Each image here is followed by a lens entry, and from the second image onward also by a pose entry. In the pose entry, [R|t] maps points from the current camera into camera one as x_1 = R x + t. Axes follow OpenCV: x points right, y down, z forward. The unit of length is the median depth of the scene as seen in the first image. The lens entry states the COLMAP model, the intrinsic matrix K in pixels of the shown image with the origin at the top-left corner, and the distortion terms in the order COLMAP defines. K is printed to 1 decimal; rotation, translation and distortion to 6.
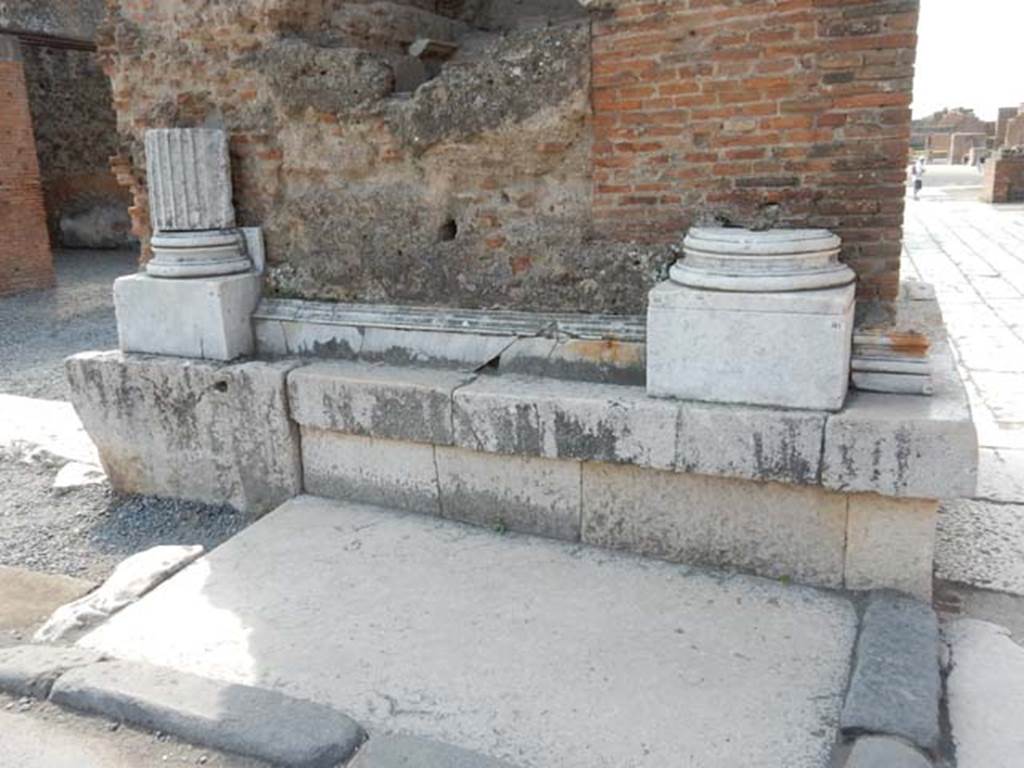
lens RADIAL K [[797.2, 0, 532.1], [0, 797.2, 358.9], [0, 0, 1]] dist [-0.032833, 0.002574]
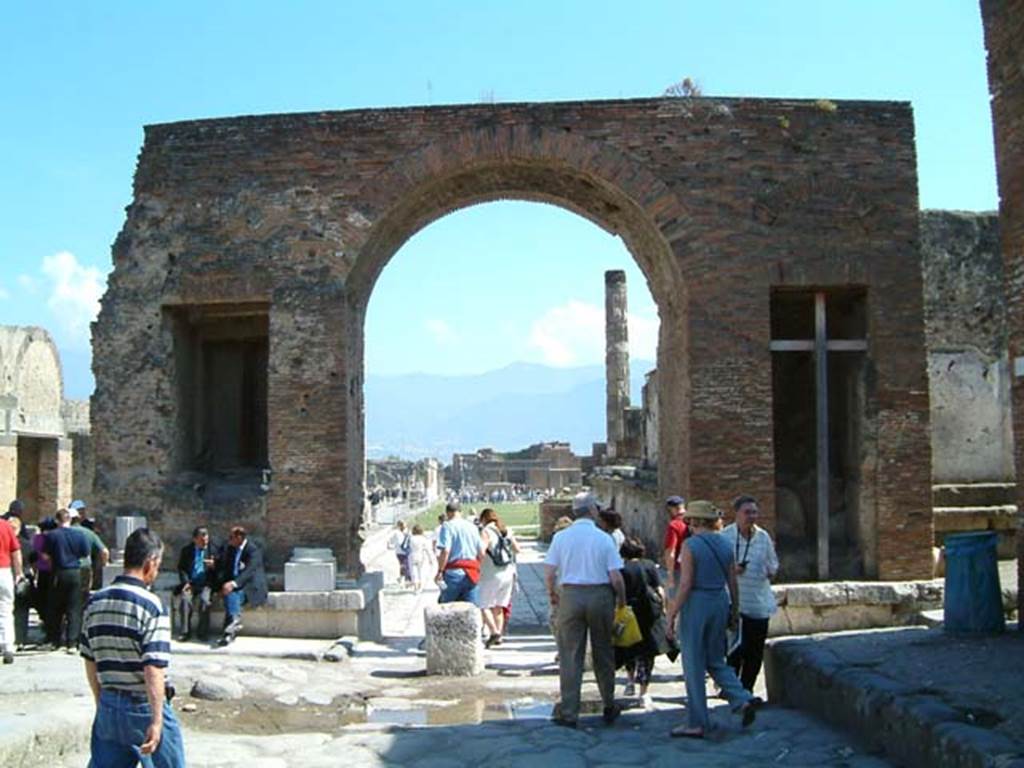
lens RADIAL K [[1294.0, 0, 488.0], [0, 1294.0, 426.3], [0, 0, 1]] dist [-0.272435, 0.026786]
pose [[0.931127, 0.029879, 0.363470, -1.085952], [0.074624, 0.959941, -0.270082, 0.916288], [-0.356980, 0.278604, 0.891597, -4.533824]]
